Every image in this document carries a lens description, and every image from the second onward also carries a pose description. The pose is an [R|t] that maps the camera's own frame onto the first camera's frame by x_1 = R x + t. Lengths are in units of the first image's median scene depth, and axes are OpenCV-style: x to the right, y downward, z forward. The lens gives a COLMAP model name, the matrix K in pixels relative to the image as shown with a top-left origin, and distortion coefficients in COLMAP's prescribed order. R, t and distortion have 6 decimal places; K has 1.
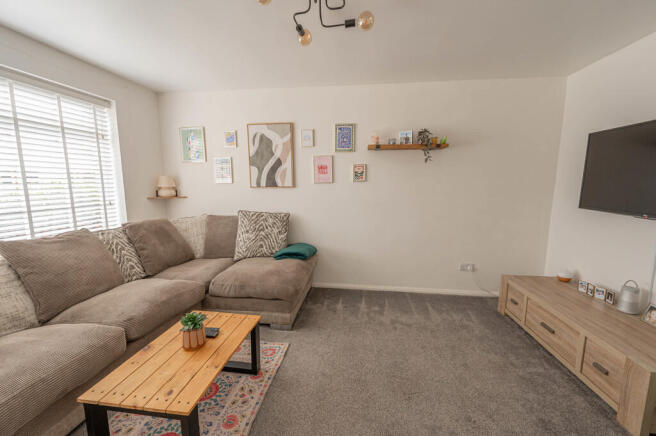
lens RADIAL K [[260.5, 0, 327.1], [0, 260.5, 216.4], [0, 0, 1]] dist [-0.004226, -0.000574]
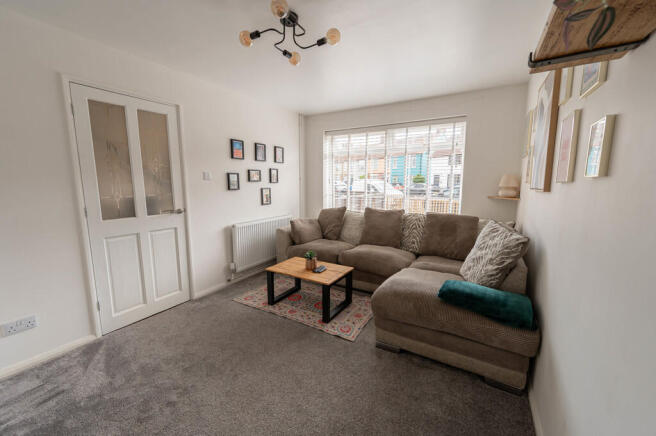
lens RADIAL K [[260.5, 0, 327.1], [0, 260.5, 216.7], [0, 0, 1]] dist [-0.004226, -0.000574]
pose [[-0.391977, 0.130549, -0.910665, 0.690531], [-0.122429, 0.973673, 0.192279, -0.152777], [0.911792, 0.186861, -0.365675, 1.089483]]
